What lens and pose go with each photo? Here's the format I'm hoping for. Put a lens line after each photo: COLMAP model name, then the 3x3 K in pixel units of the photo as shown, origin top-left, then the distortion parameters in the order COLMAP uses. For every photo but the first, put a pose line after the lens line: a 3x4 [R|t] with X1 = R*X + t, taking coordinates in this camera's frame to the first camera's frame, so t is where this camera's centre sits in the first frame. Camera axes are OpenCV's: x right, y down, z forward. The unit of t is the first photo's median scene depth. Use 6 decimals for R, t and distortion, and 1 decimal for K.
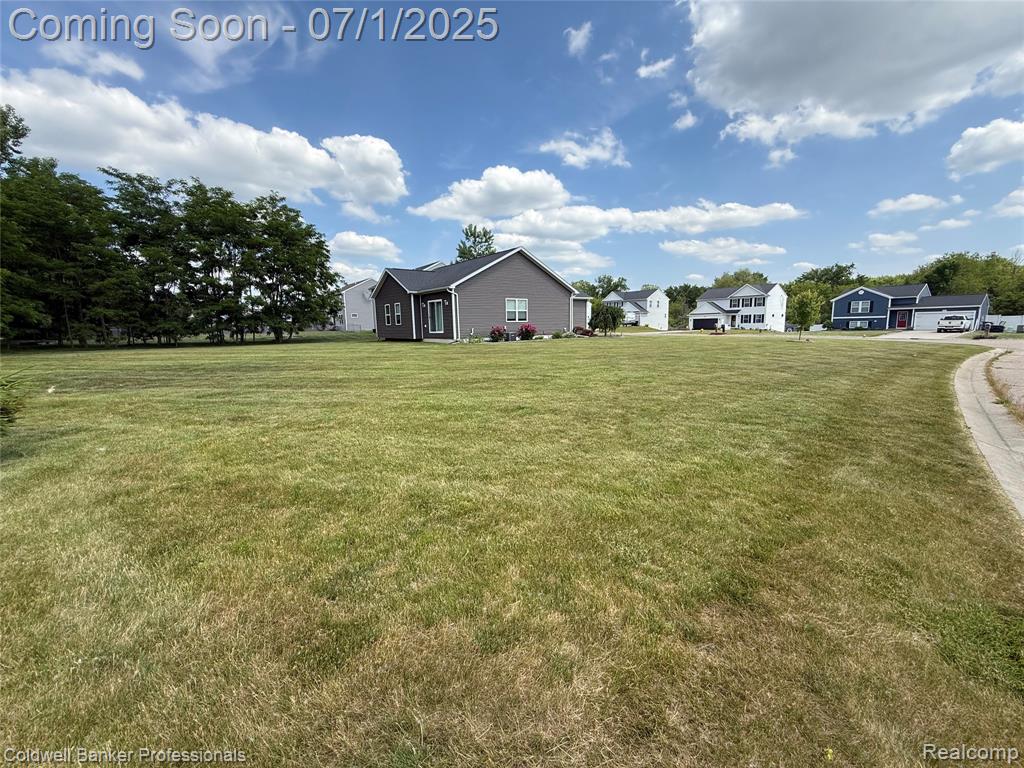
lens RADIAL K [[407.2, 0, 512.0], [0, 407.2, 384.0], [0, 0, 1]] dist [-0.000419, 0.000009]
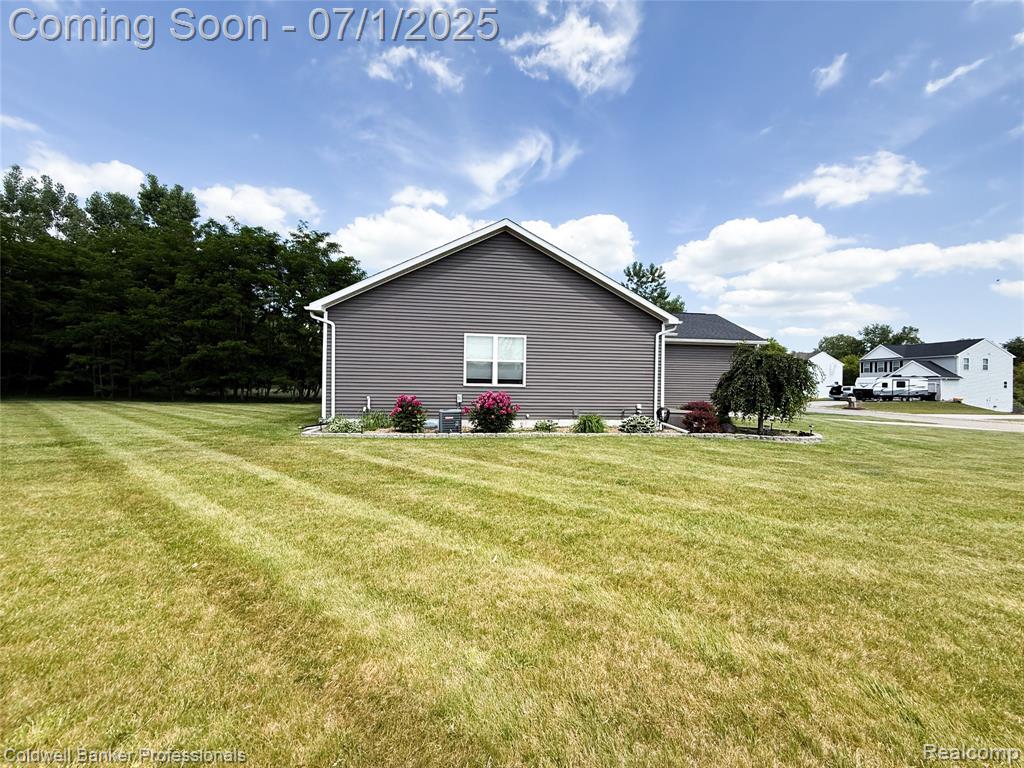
lens RADIAL K [[371.3, 0, 512.0], [0, 371.3, 384.0], [0, 0, 1]] dist [-0.000819, -0.005474]
pose [[0.836573, 0.047912, -0.545756, 0.881416], [-0.121024, 0.987720, -0.098802, -0.411738], [0.534320, 0.148705, 0.832099, 2.364709]]
